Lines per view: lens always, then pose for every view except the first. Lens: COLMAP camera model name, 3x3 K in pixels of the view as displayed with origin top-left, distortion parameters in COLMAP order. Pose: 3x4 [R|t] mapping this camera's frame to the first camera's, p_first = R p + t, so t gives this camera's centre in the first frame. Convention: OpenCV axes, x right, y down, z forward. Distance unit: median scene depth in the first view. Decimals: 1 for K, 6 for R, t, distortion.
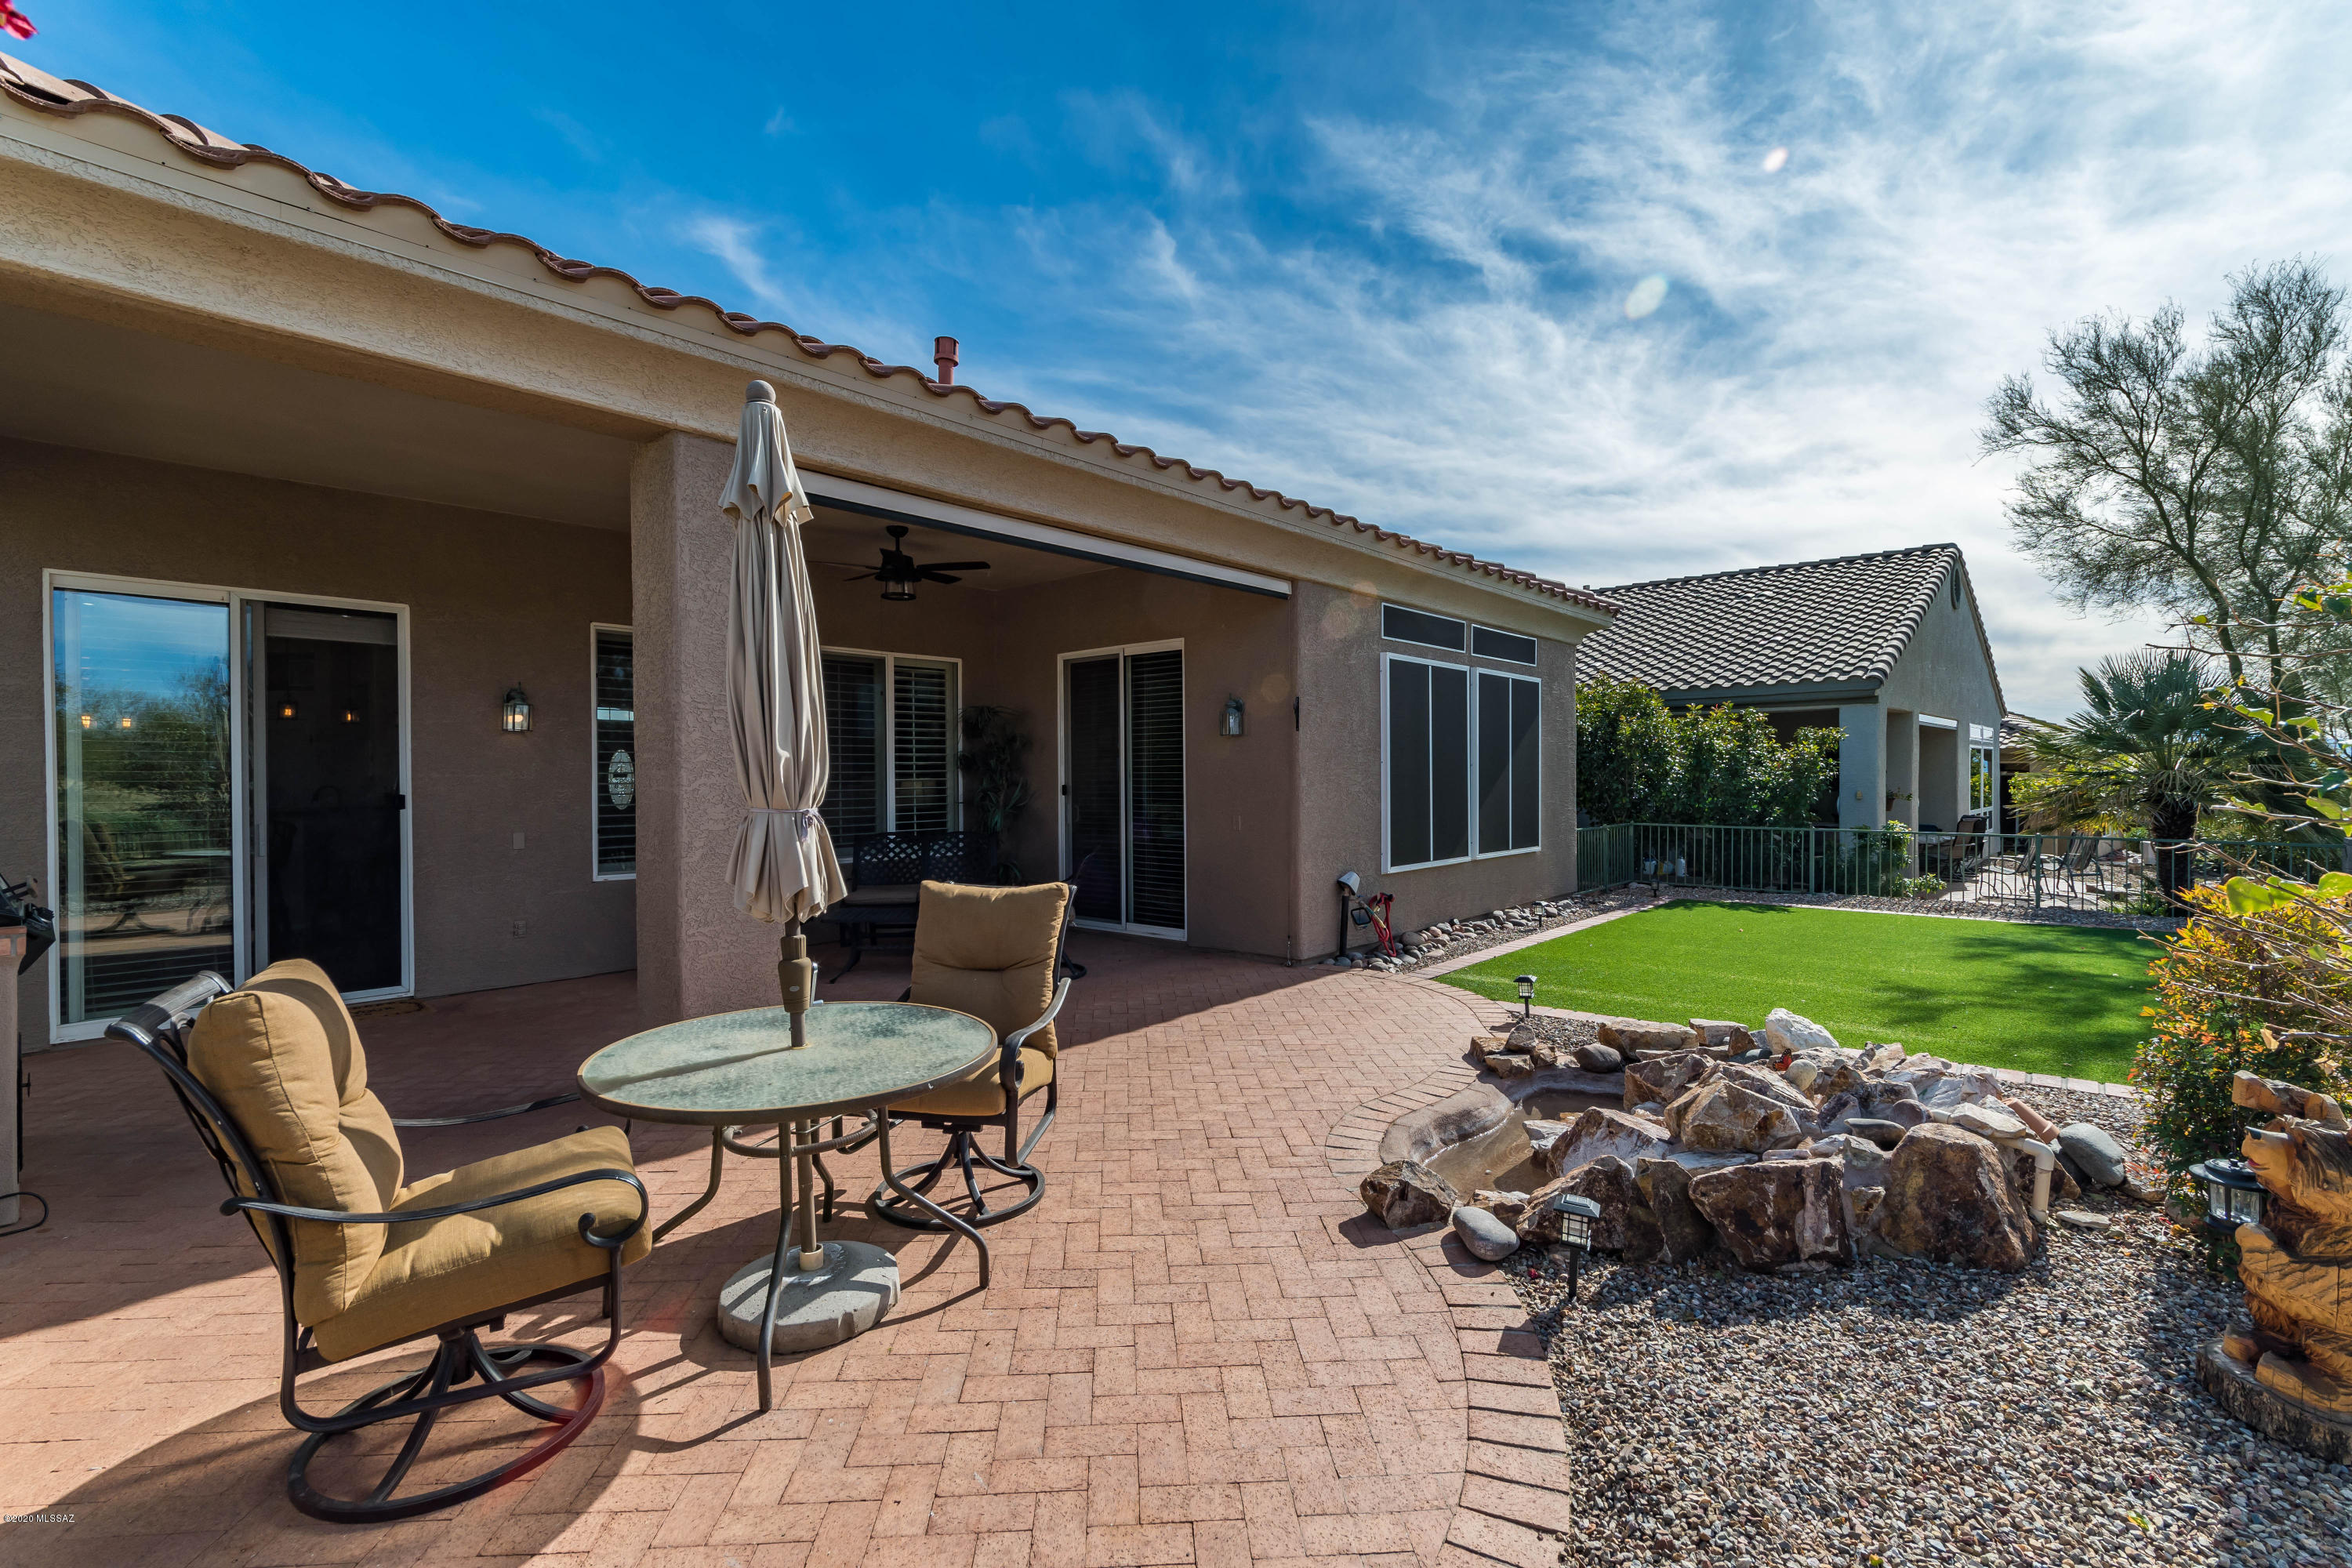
lens RADIAL K [[1023.7, 0, 1178.4], [0, 1023.7, 781.3], [0, 0, 1]] dist [-0.004776, 0.001460]
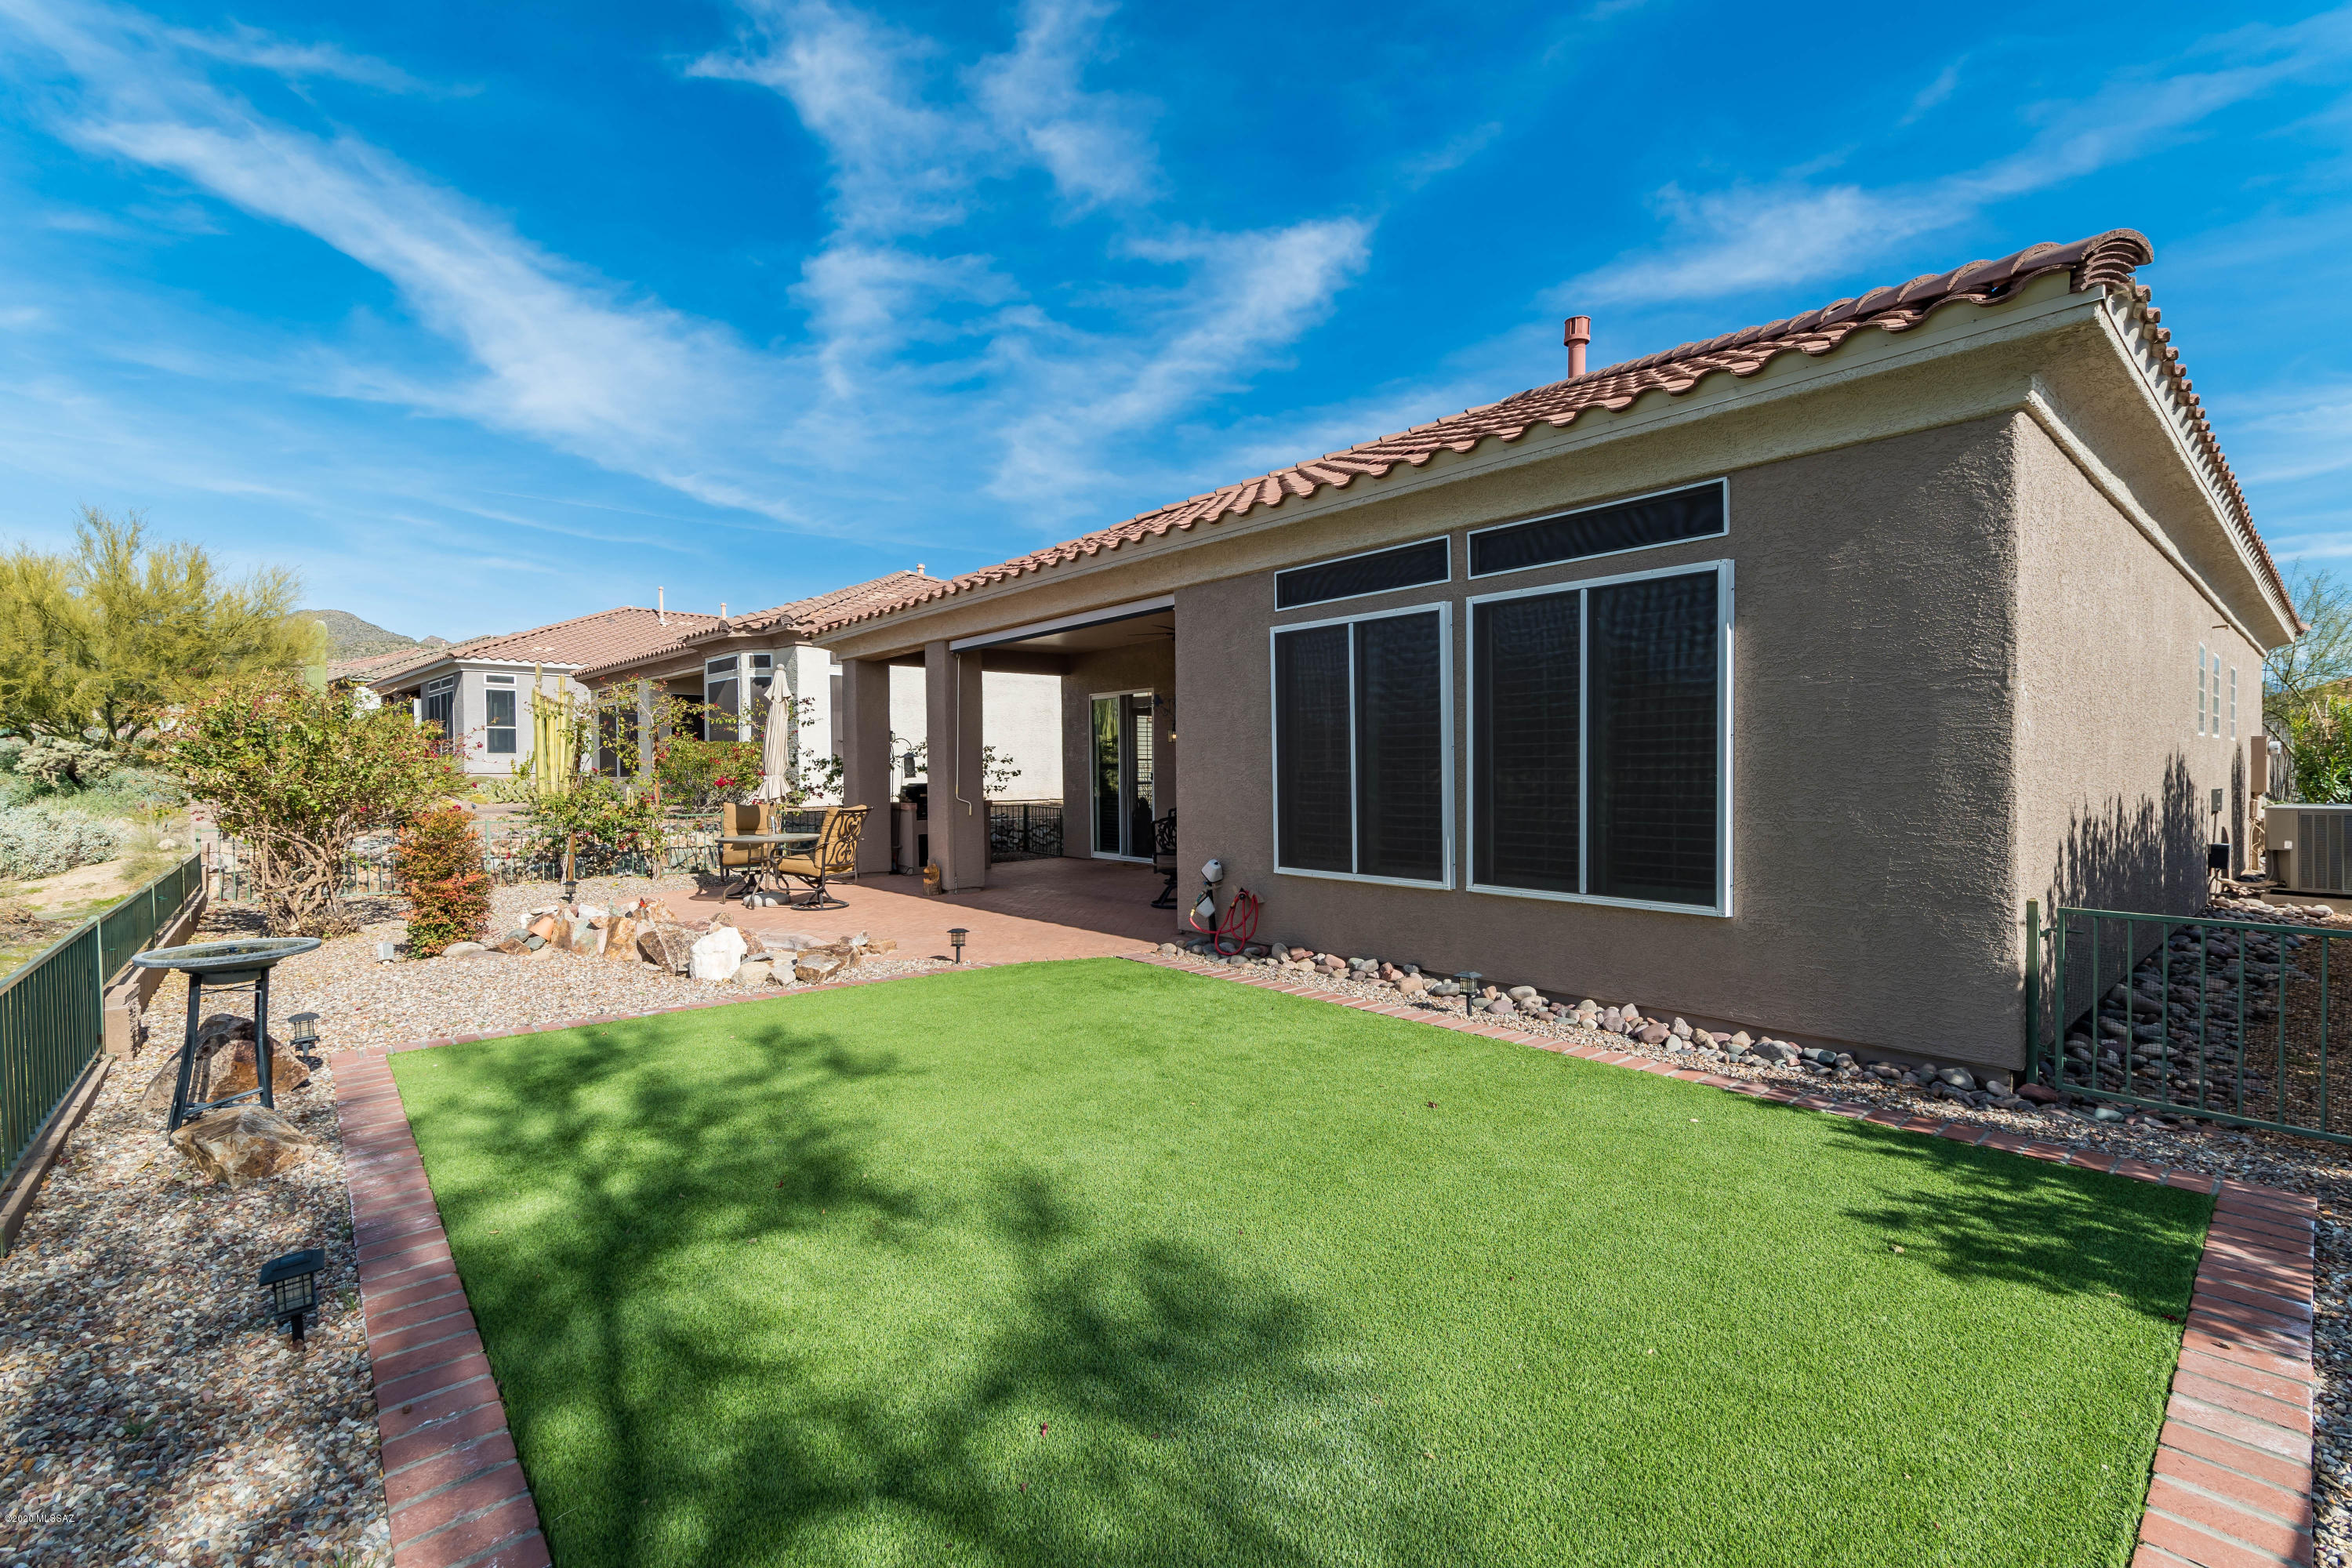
lens RADIAL K [[1023.7, 0, 1176.4], [0, 1023.7, 777.6], [0, 0, 1]] dist [-0.004776, 0.001460]
pose [[-0.126189, 0.016378, -0.991871, 0.786016], [-0.000321, 0.999863, 0.016551, -0.006543], [0.992006, 0.002407, -0.126167, 0.730564]]
